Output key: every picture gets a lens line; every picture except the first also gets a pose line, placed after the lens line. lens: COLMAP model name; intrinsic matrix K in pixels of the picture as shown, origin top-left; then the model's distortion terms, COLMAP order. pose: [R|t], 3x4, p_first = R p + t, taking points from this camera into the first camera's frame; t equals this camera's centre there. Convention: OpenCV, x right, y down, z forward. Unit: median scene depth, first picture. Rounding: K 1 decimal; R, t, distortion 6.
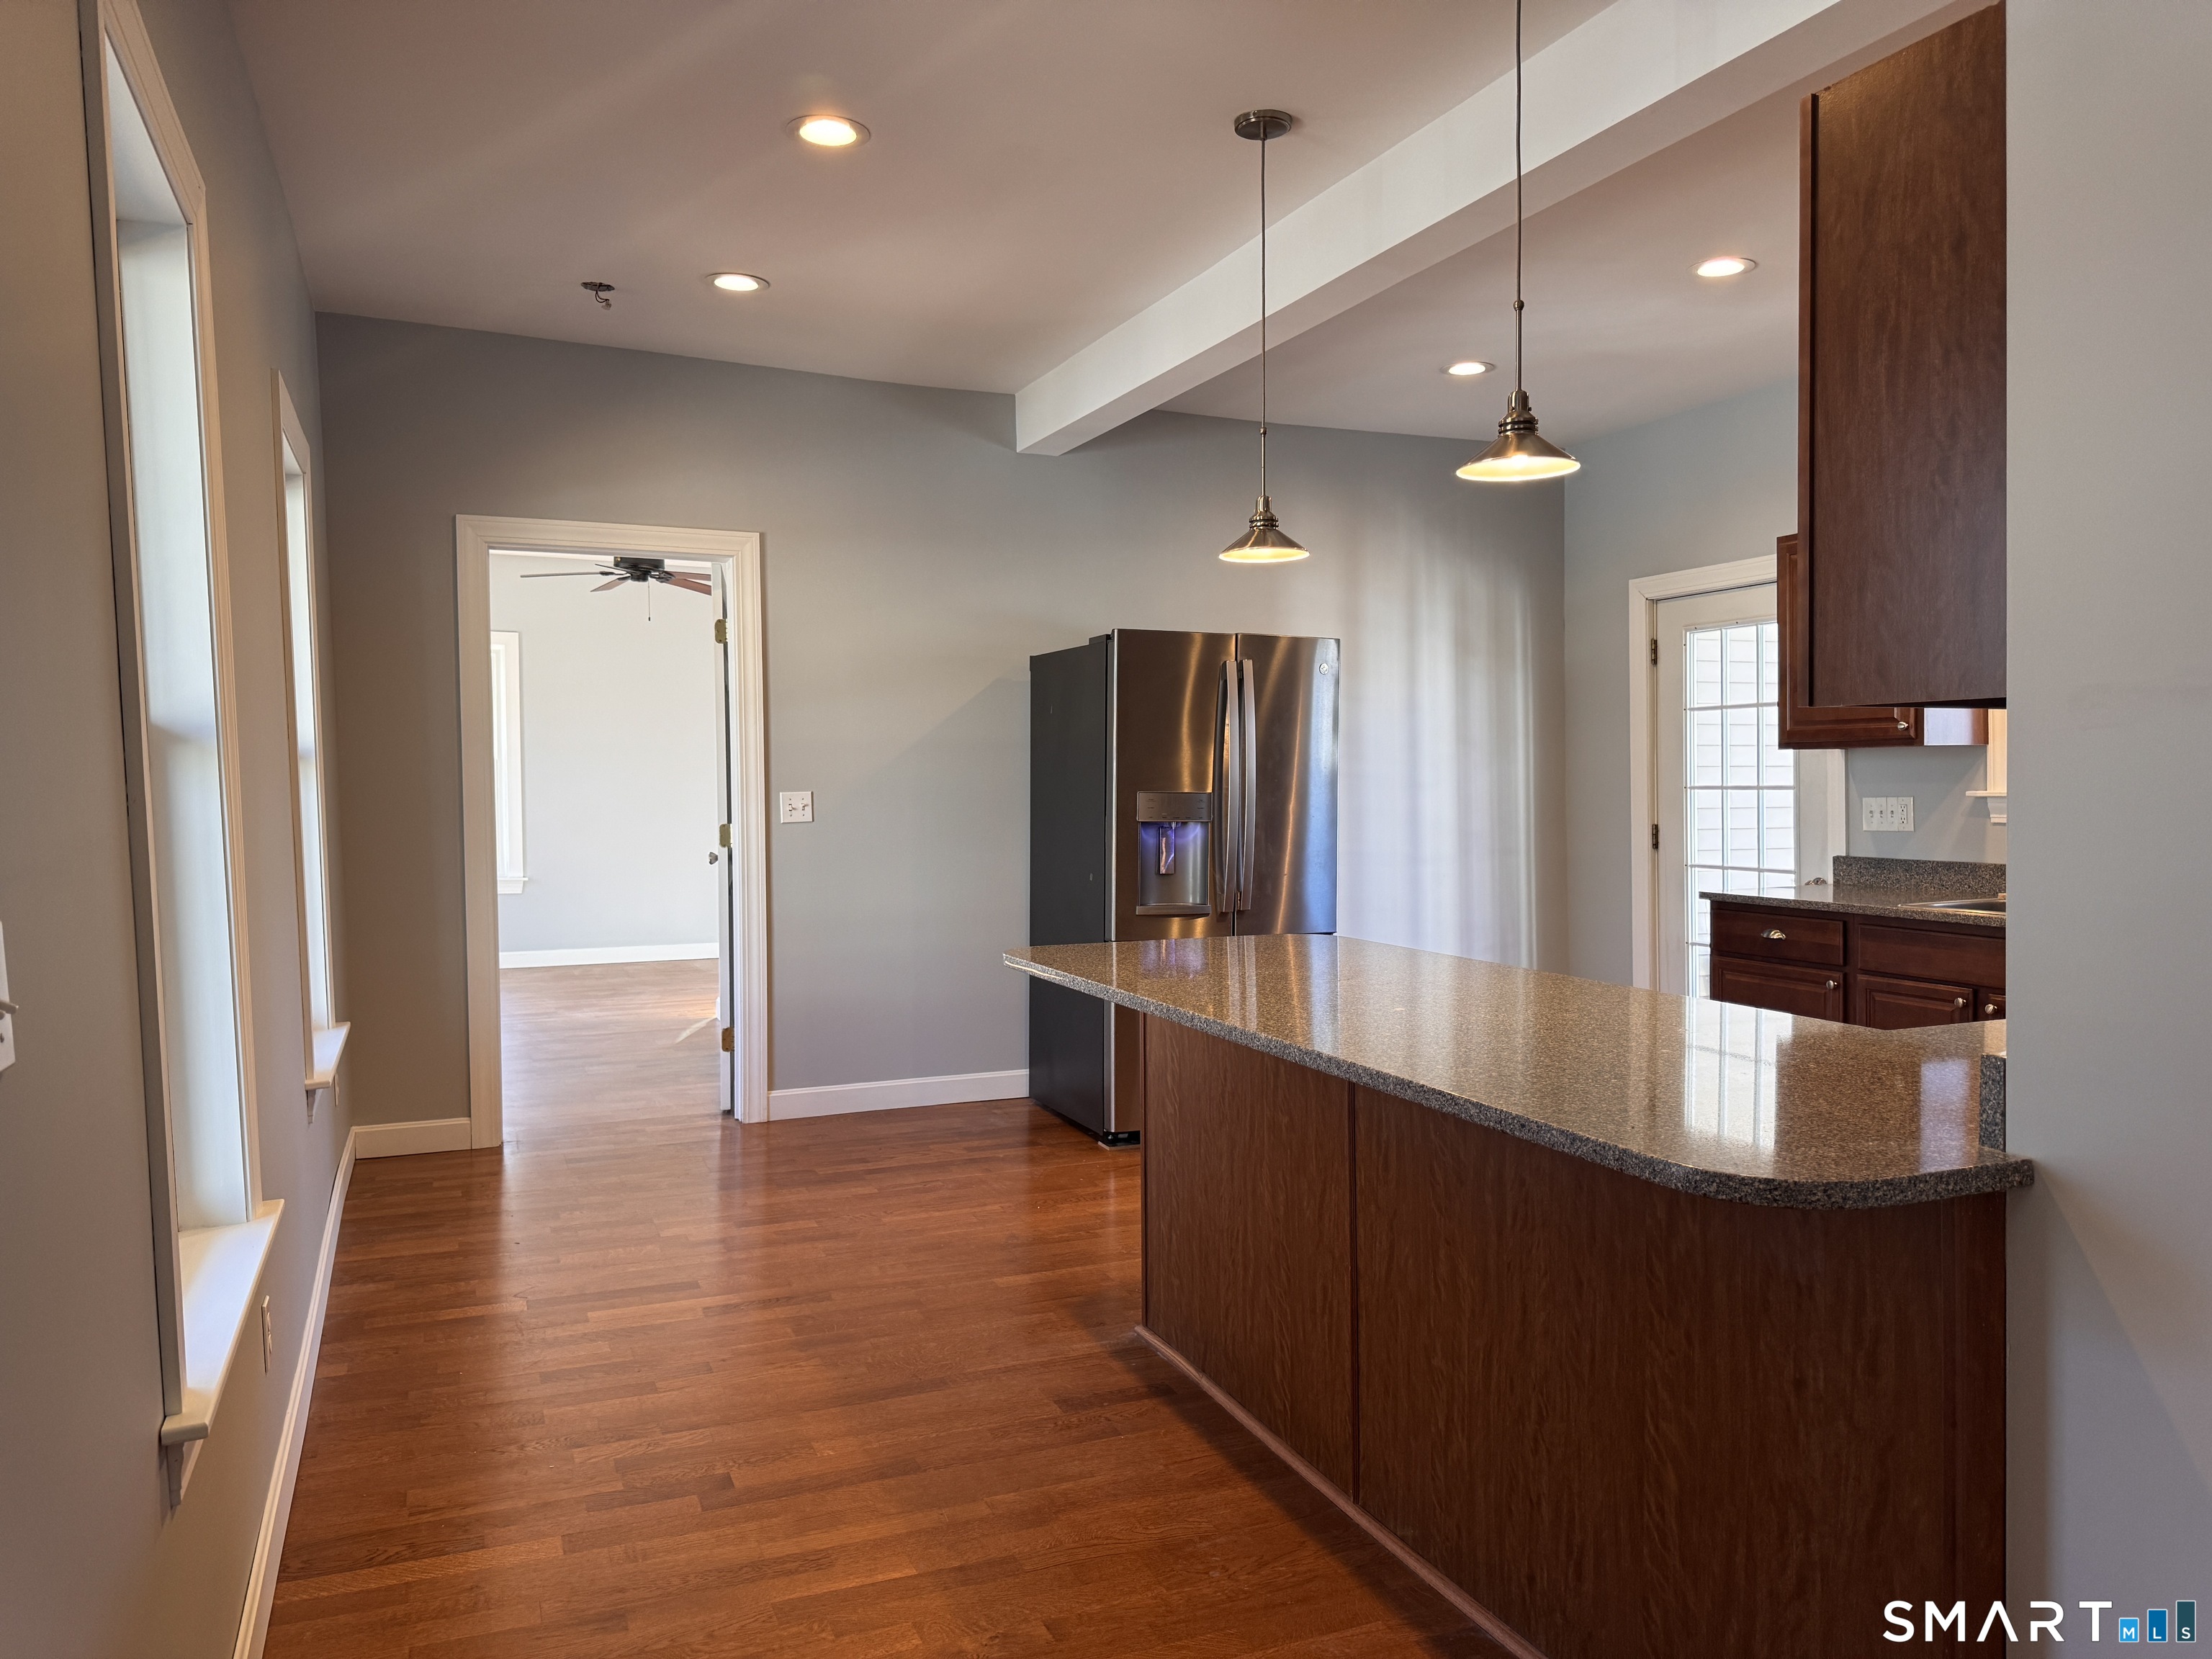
lens RADIAL K [[1550.7, 0, 1115.4], [0, 1550.7, 830.7], [0, 0, 1]] dist [0.132827, -0.216507]
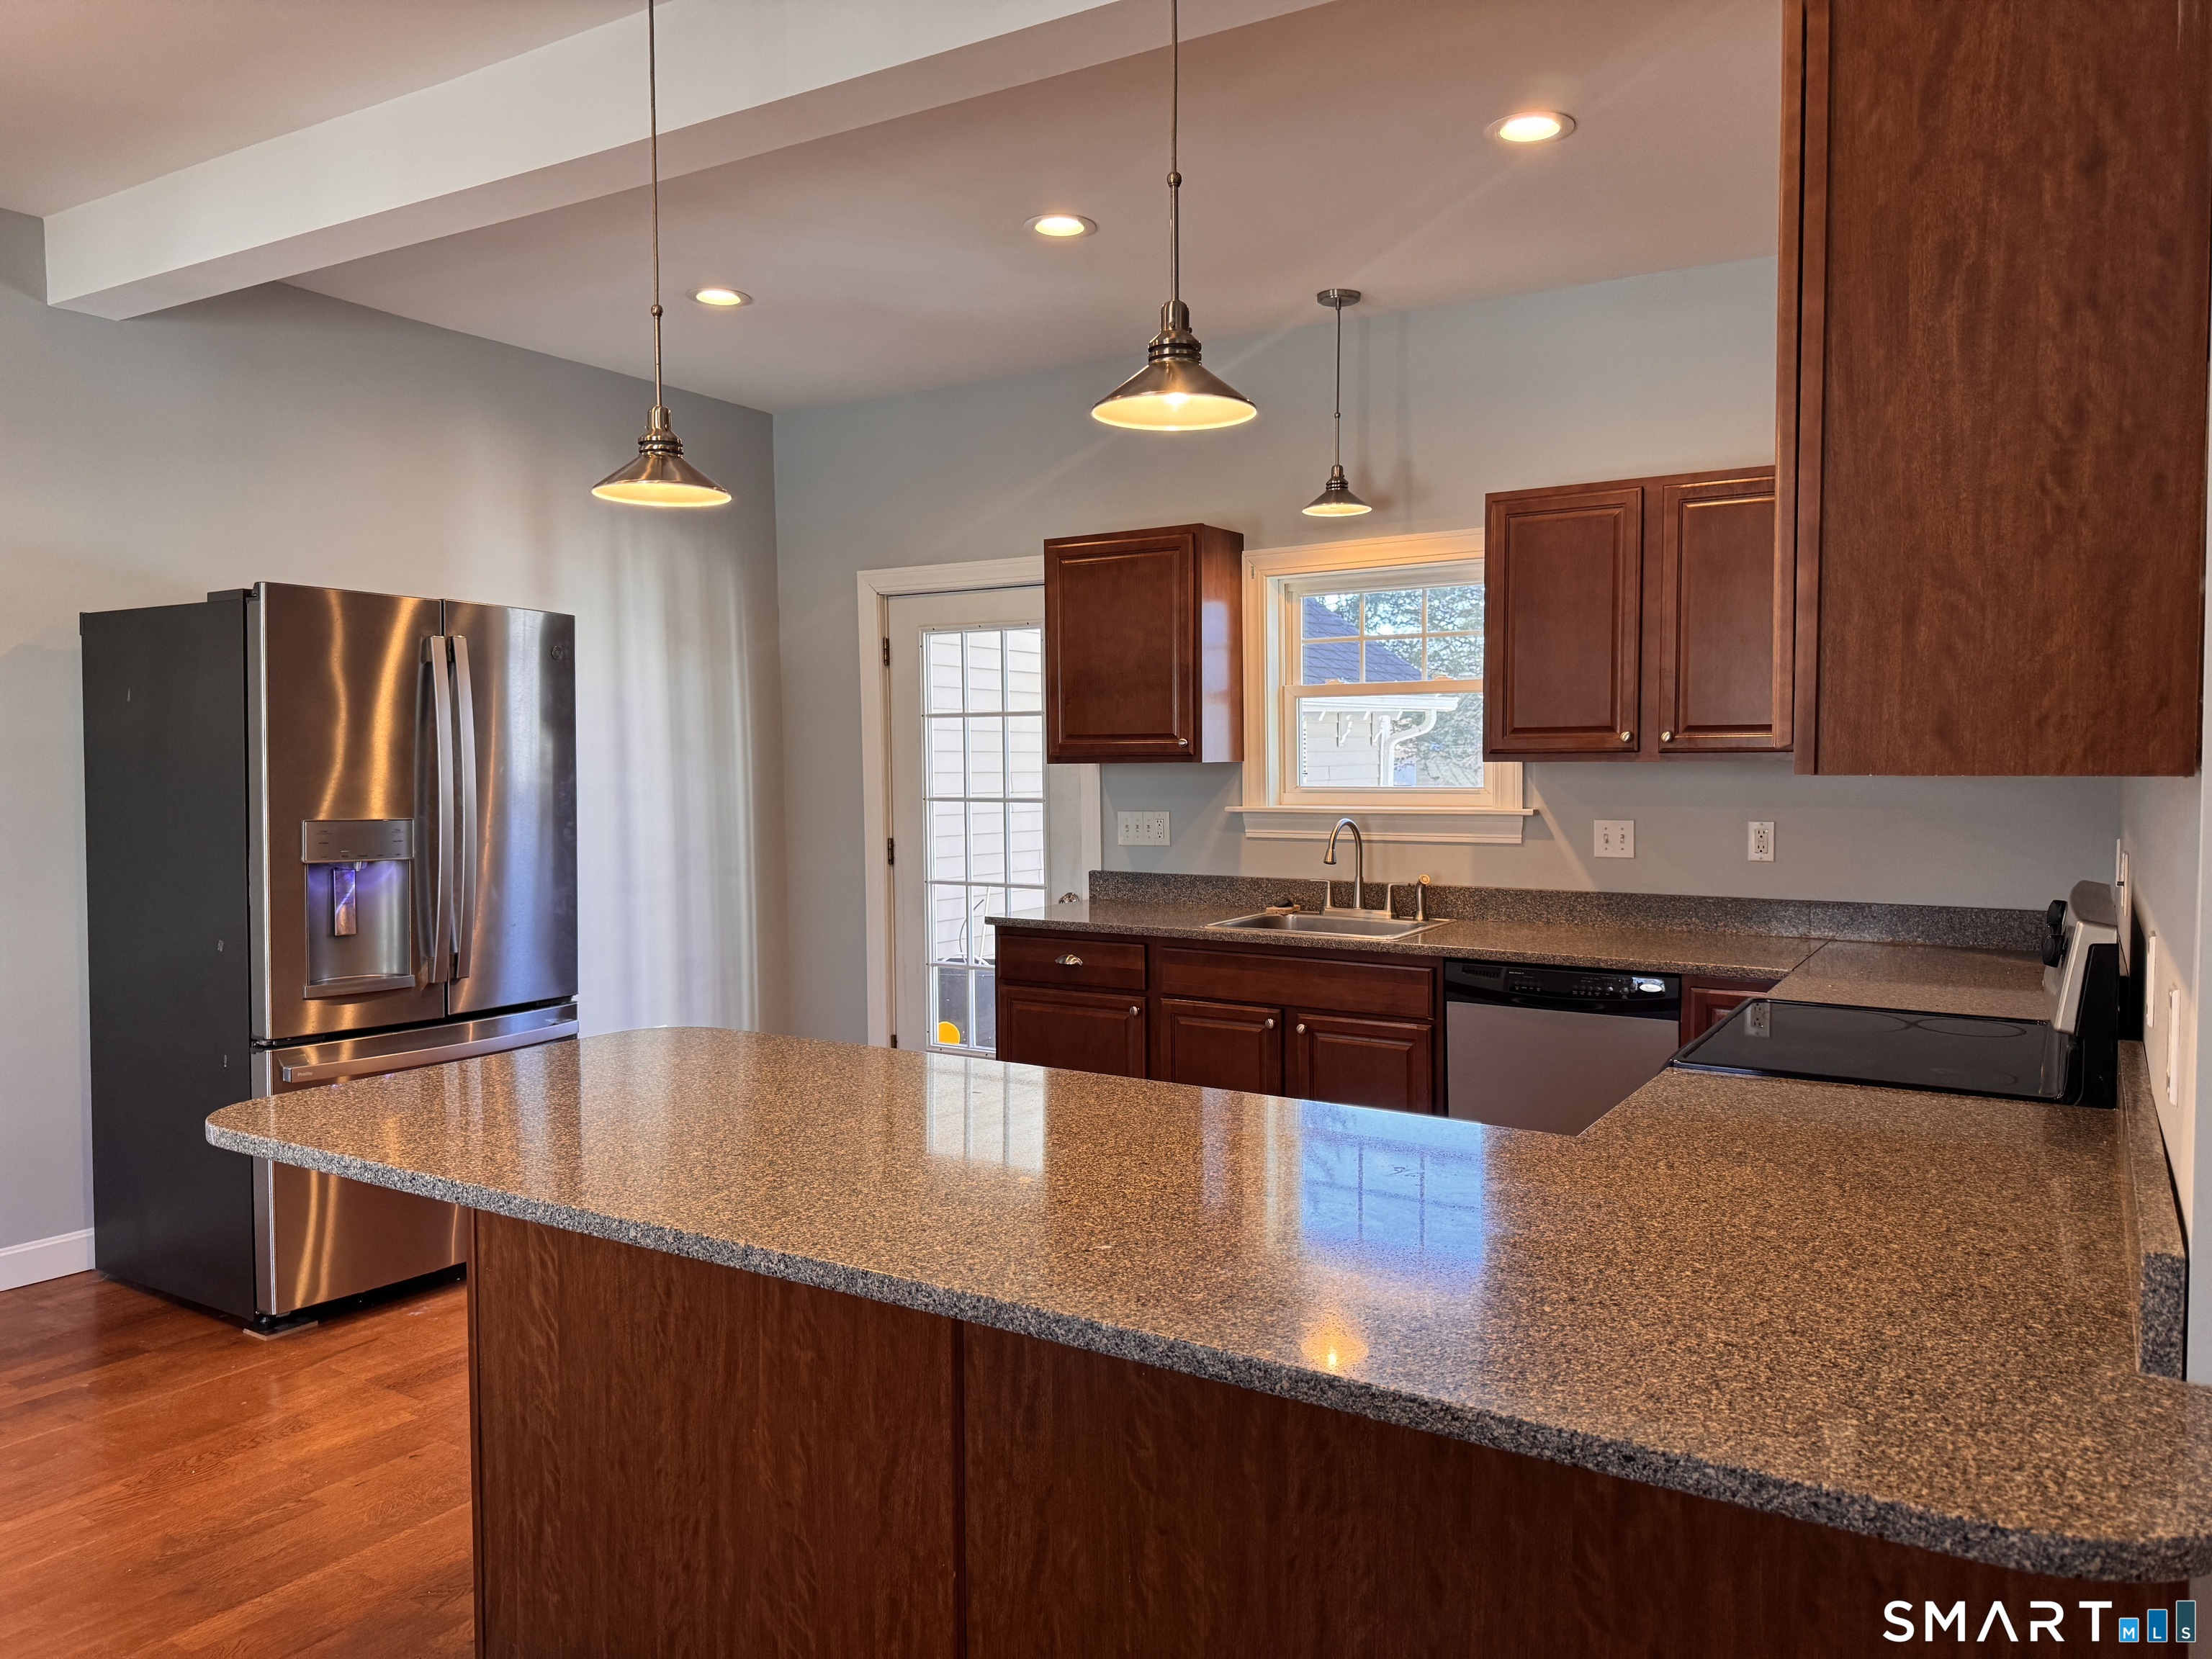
lens RADIAL K [[1552.0, 0, 1105.4], [0, 1552.0, 837.2], [0, 0, 1]] dist [0.029726, -0.033876]
pose [[0.818530, -0.025131, 0.573914, -0.100070], [0.016098, 0.999654, 0.020815, -0.028440], [-0.574238, -0.007799, 0.818651, 0.242702]]
